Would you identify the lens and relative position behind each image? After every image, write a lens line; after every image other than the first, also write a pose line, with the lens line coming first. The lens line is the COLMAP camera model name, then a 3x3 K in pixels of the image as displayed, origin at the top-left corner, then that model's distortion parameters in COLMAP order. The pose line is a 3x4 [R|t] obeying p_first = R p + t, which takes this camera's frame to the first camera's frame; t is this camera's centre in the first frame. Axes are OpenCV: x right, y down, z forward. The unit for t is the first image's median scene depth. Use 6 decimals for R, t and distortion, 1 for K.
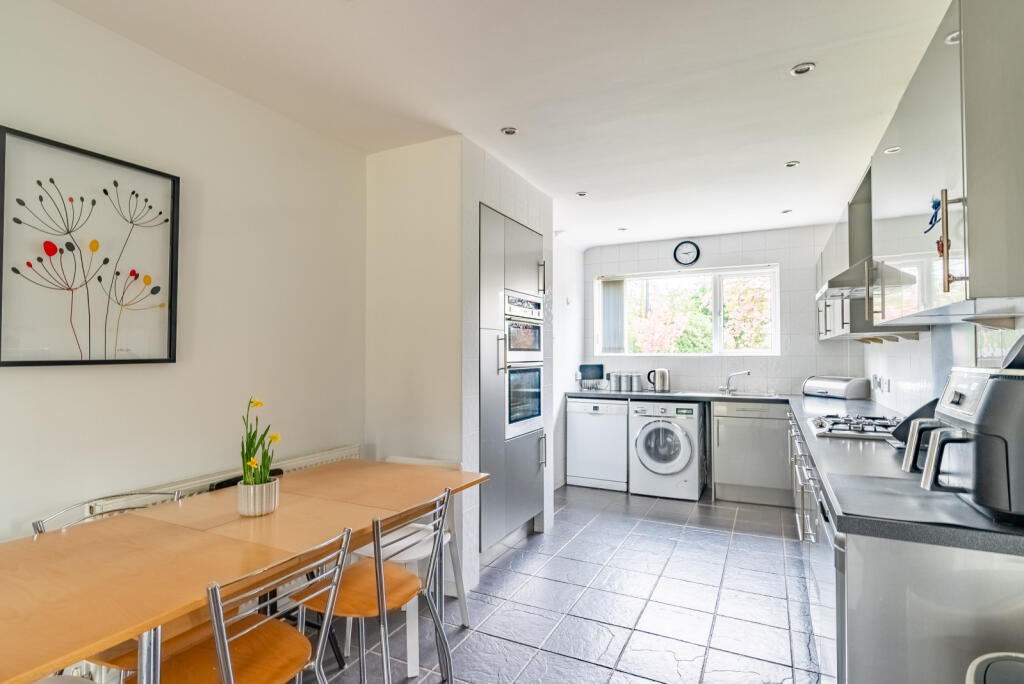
lens RADIAL K [[515.2, 0, 512.0], [0, 515.2, 342.0], [0, 0, 1]] dist [-0.006630, -0.000775]
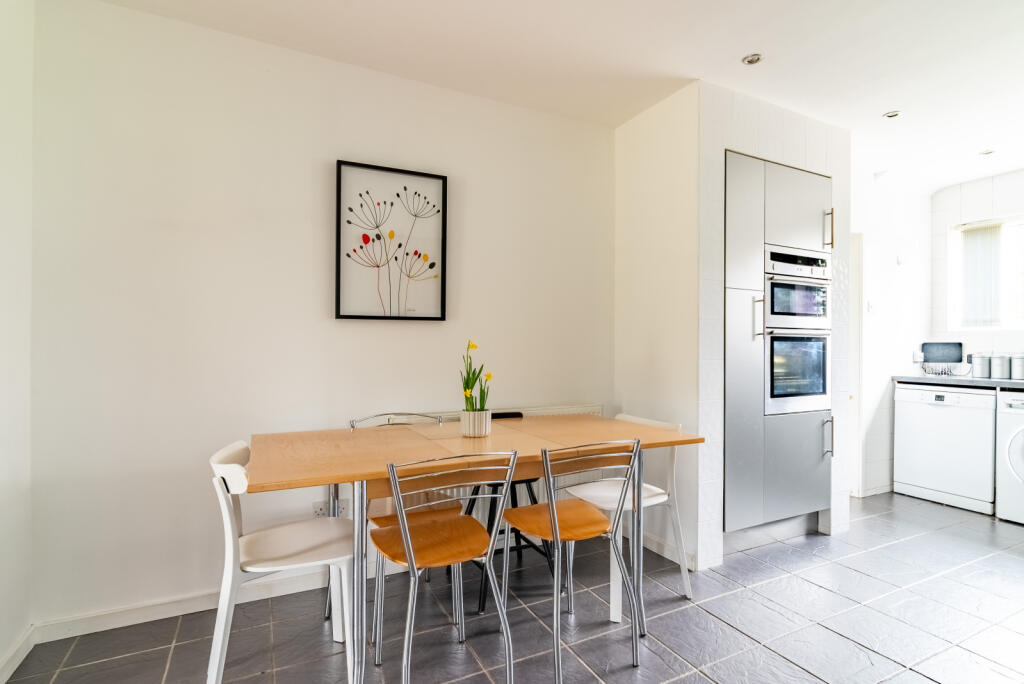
lens RADIAL K [[501.5, 0, 512.0], [0, 501.5, 342.0], [0, 0, 1]] dist [-0.002724, -0.000144]
pose [[0.800868, 0.004223, -0.598826, 0.166777], [0.005748, 0.999875, 0.014739, 0.053574], [0.598813, -0.015246, 0.800744, 0.058091]]
